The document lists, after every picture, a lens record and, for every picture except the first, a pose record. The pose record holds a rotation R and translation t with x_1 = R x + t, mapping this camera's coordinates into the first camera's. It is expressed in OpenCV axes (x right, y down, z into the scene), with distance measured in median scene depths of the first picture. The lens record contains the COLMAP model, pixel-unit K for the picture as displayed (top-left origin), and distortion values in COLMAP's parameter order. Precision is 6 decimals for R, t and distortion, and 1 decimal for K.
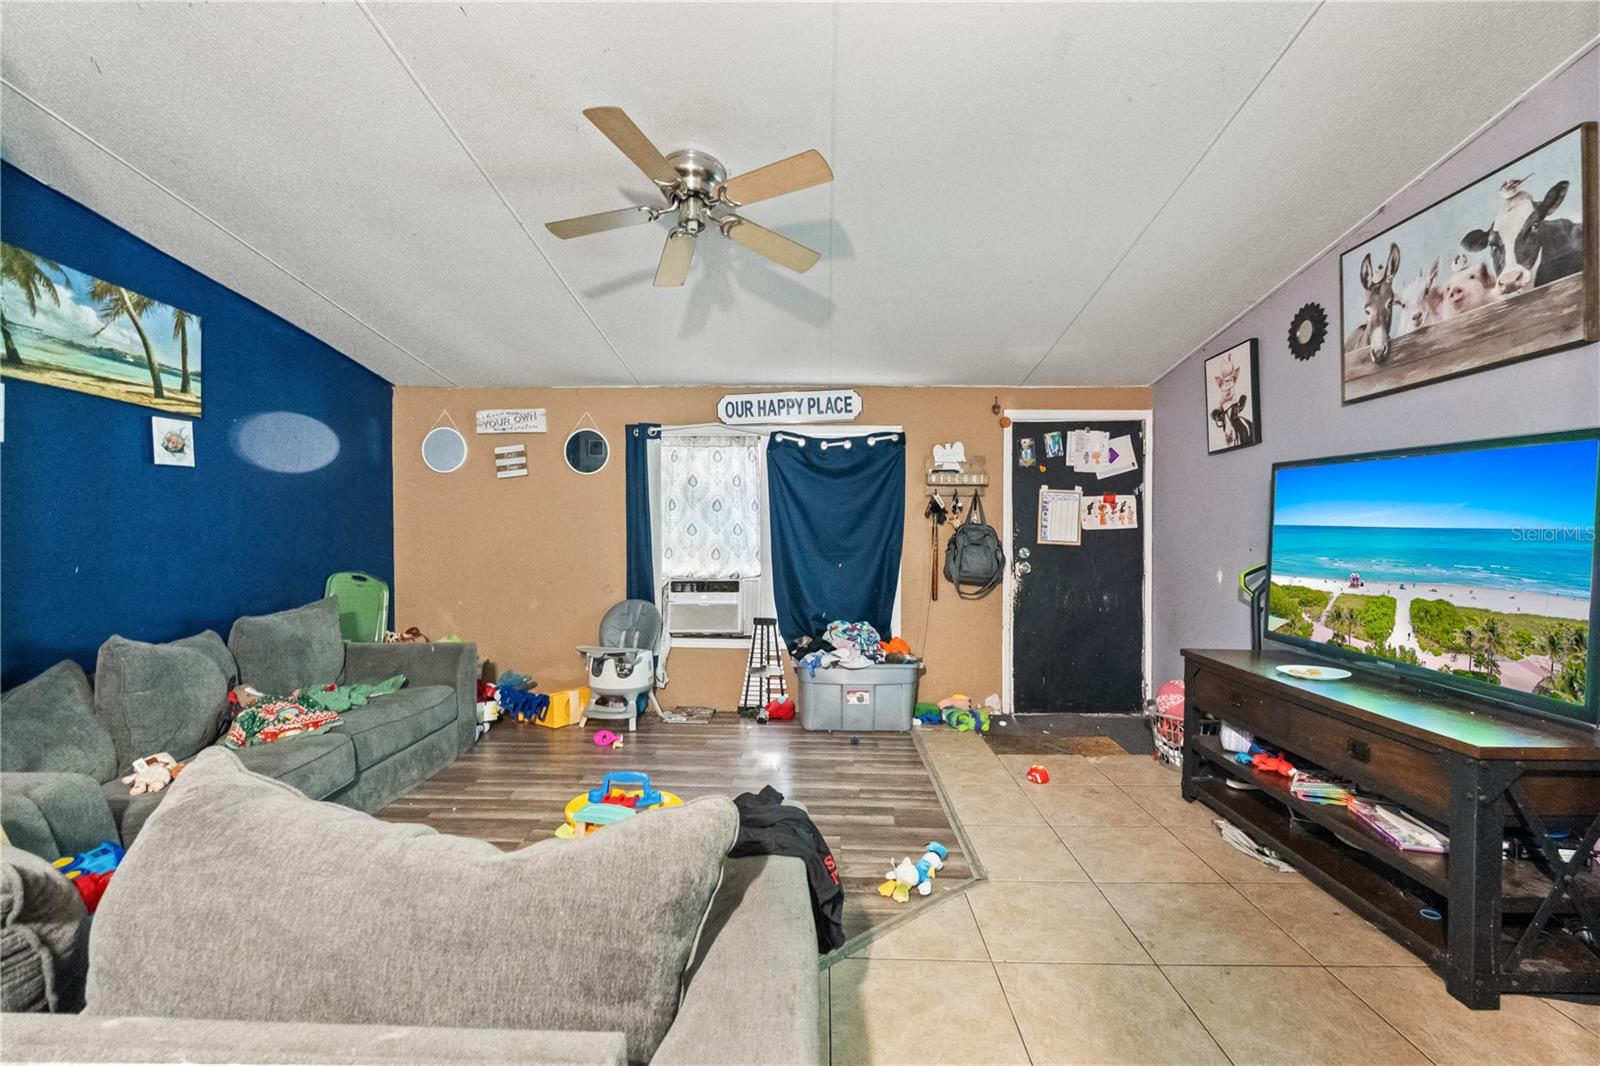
lens RADIAL K [[707.3, 0, 802.3], [0, 707.3, 529.0], [0, 0, 1]] dist [-0.001249, -0.000068]
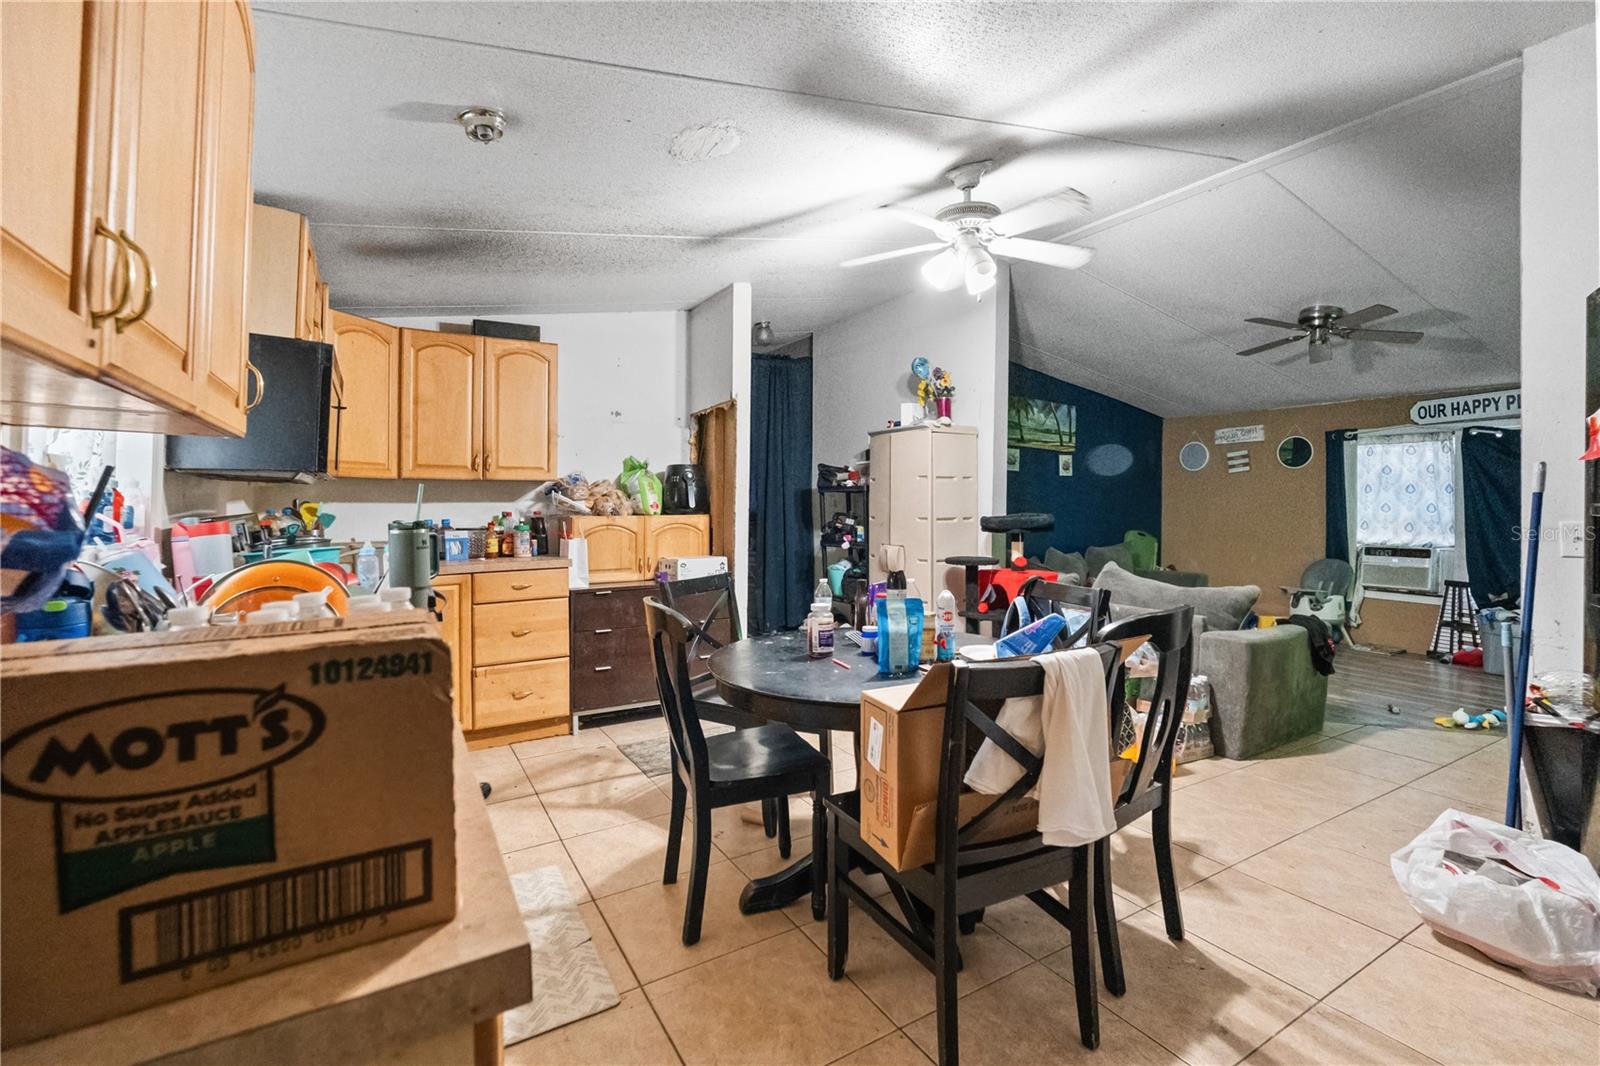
lens RADIAL K [[707.3, 0, 802.3], [0, 707.3, 529.0], [0, 0, 1]] dist [-0.001249, -0.000068]
pose [[0.542520, 0.033094, -0.839391, 0.356593], [-0.008568, 0.999390, 0.033864, 0.005307], [0.839999, -0.011180, 0.542473, -0.605268]]
